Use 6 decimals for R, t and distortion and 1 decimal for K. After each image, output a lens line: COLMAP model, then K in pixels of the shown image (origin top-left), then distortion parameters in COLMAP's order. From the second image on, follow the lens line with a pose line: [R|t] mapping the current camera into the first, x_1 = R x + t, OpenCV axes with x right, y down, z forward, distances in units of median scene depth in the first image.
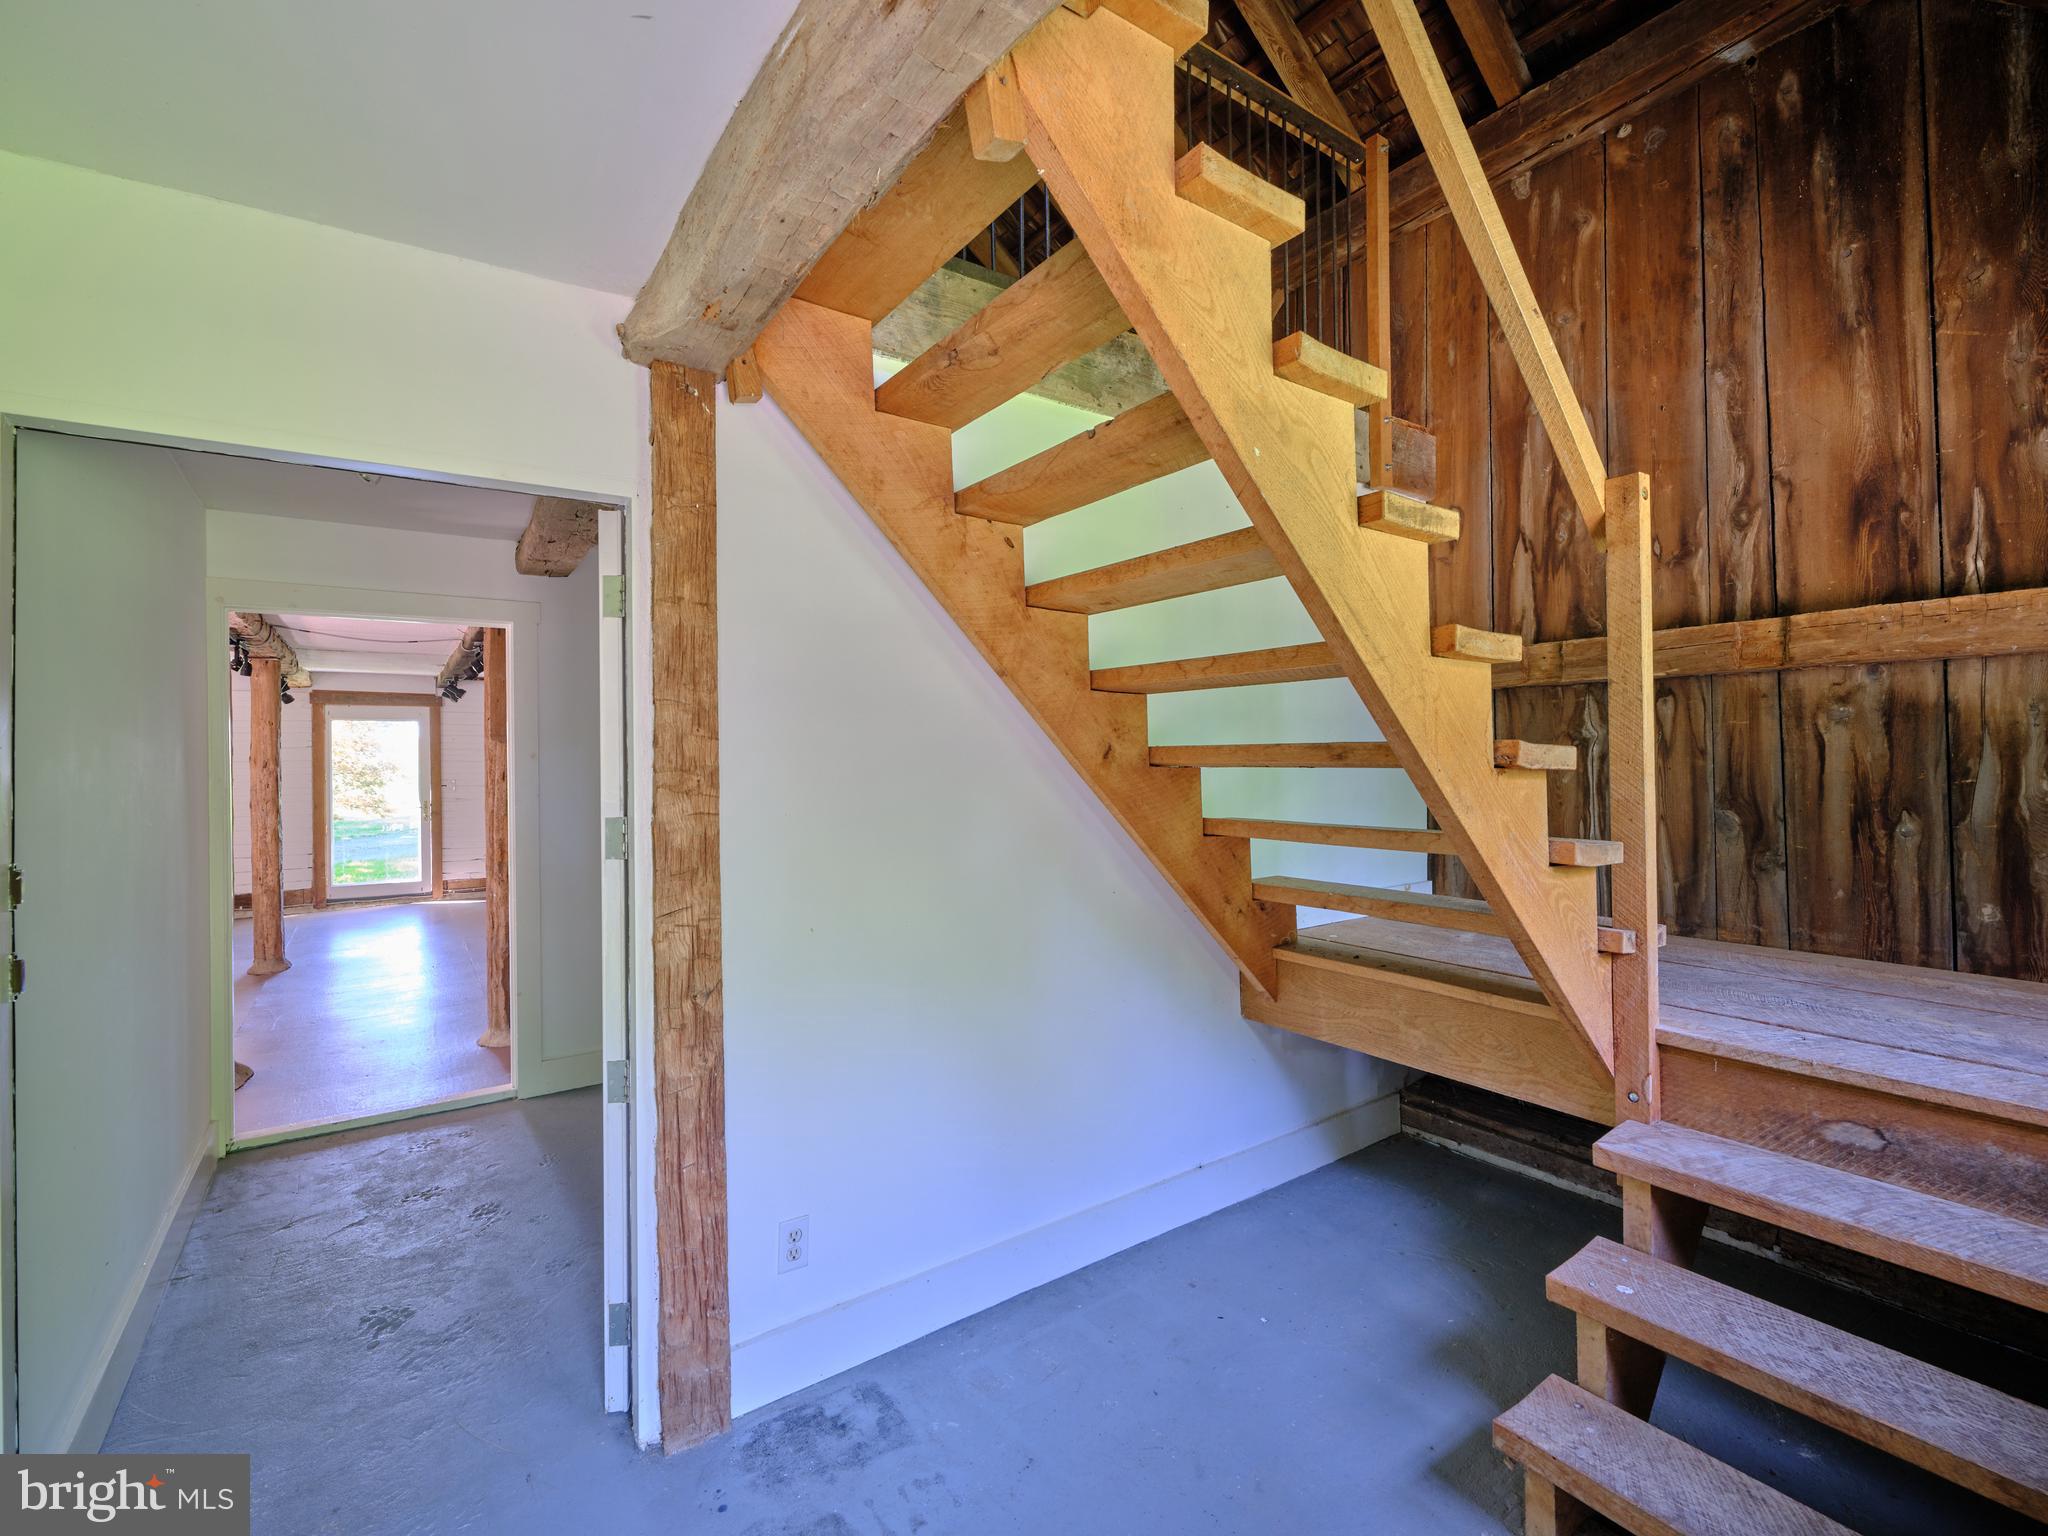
lens RADIAL K [[927.0, 0, 1021.3], [0, 927.0, 762.0], [0, 0, 1]] dist [0.010120, 0.000392]
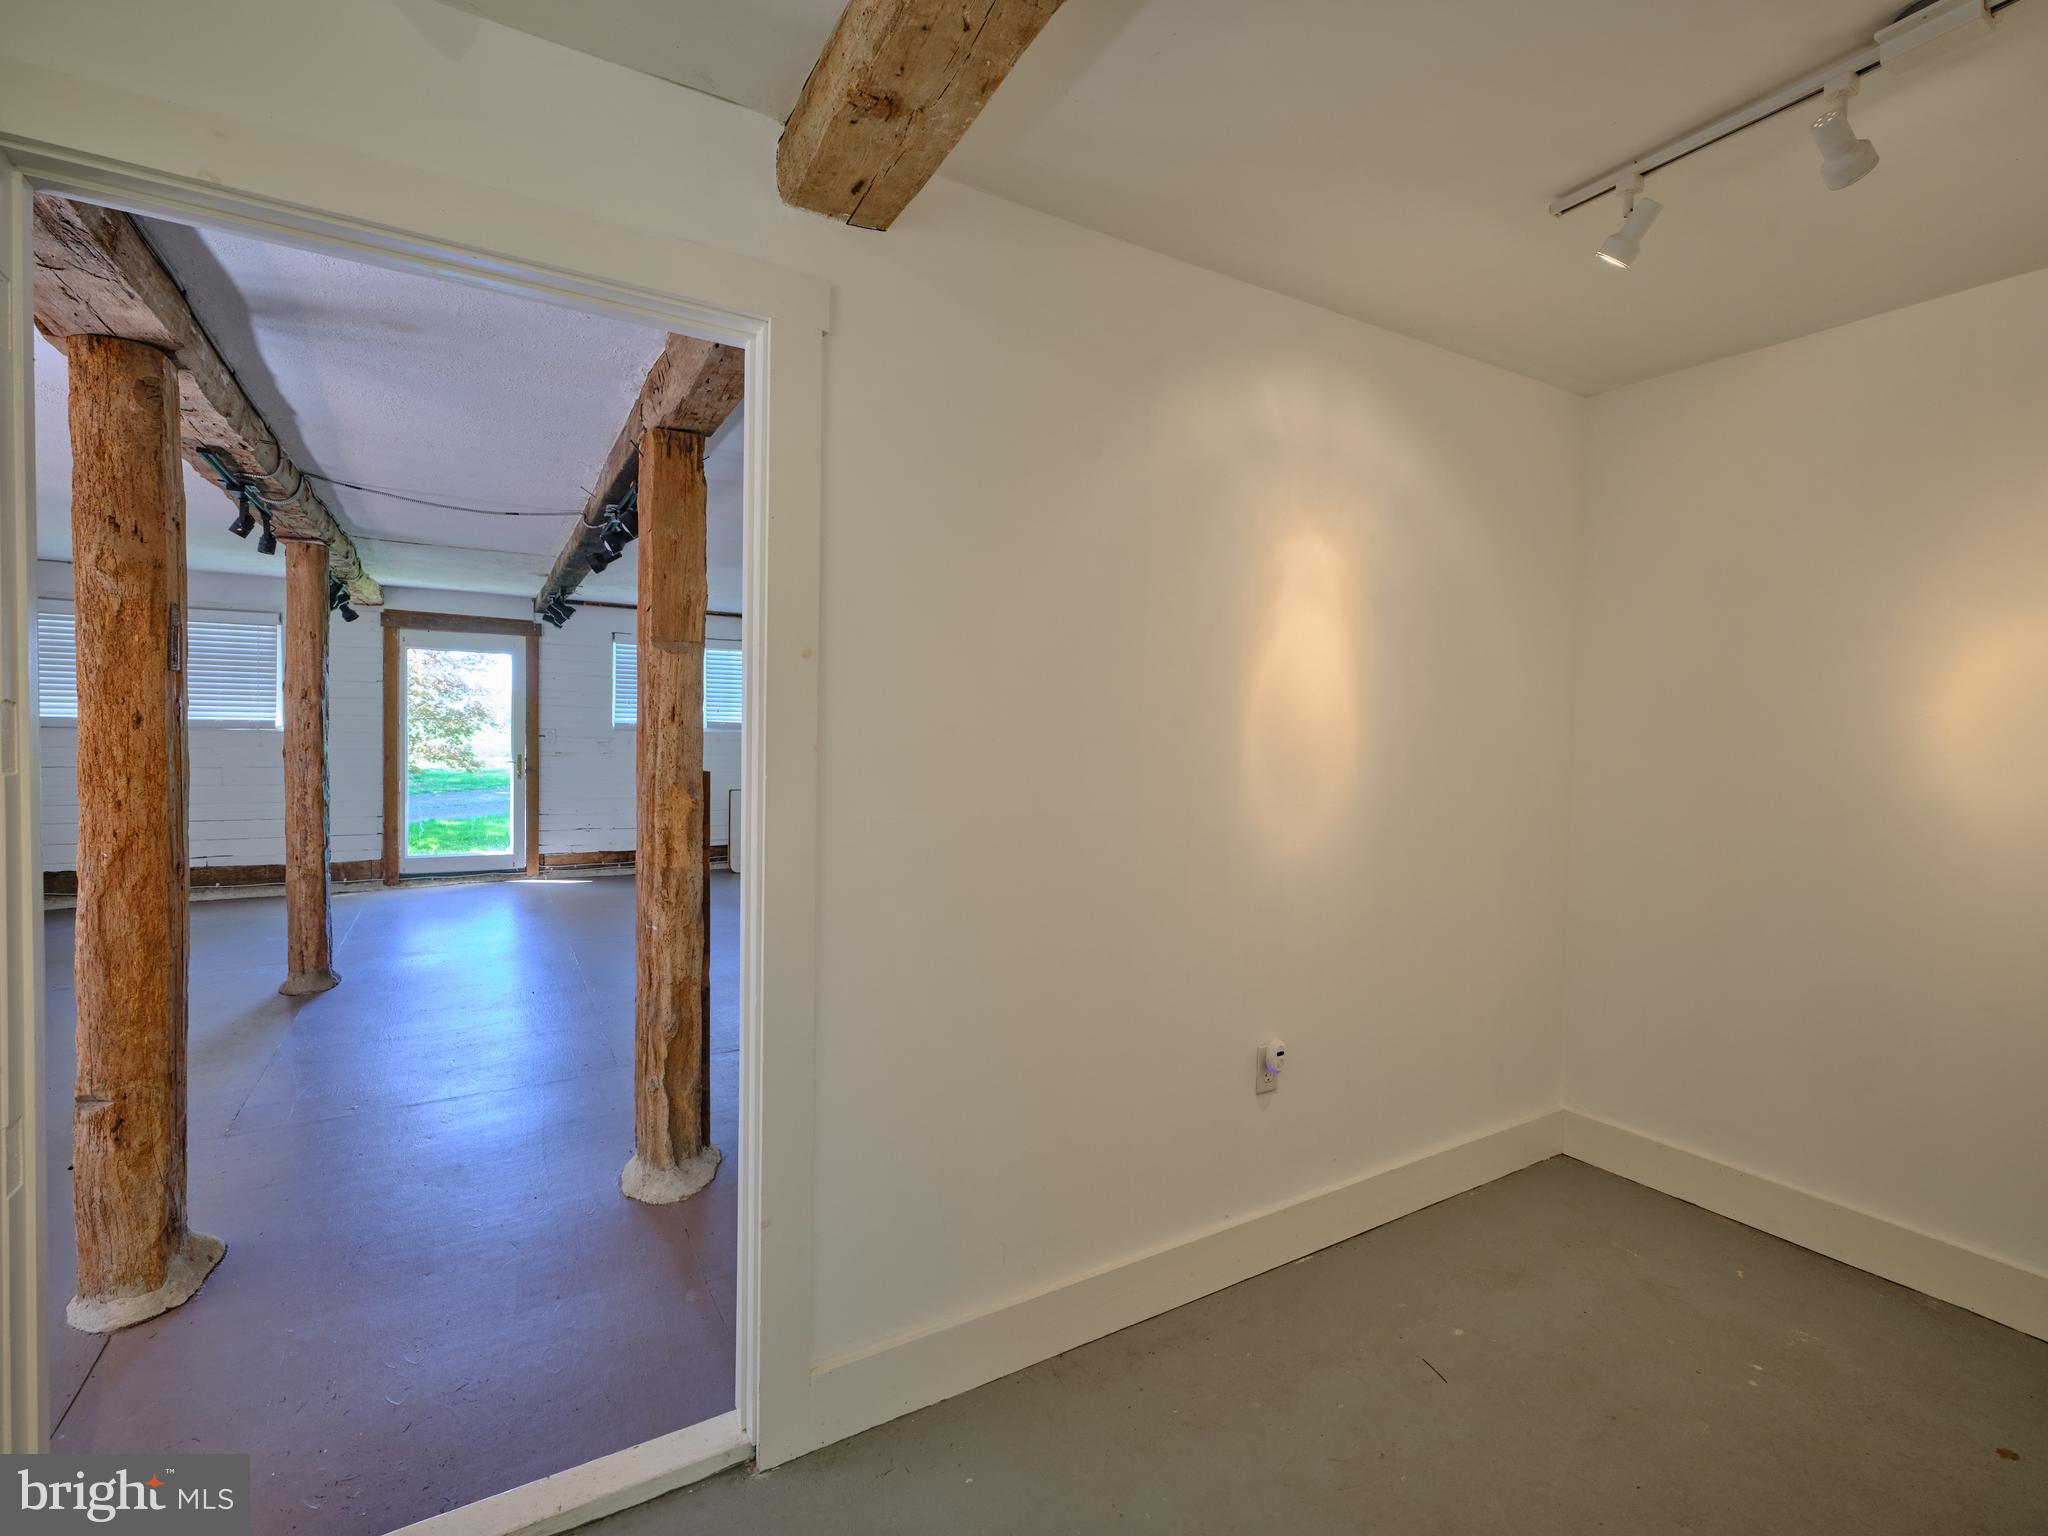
lens RADIAL K [[927.0, 0, 1027.8], [0, 927.0, 766.6], [0, 0, 1]] dist [0.010120, 0.000392]
pose [[0.997551, 0.034702, -0.060732, -0.192964], [-0.032502, 0.998792, 0.036853, 0.011092], [0.061938, -0.034789, 0.997474, 0.284969]]
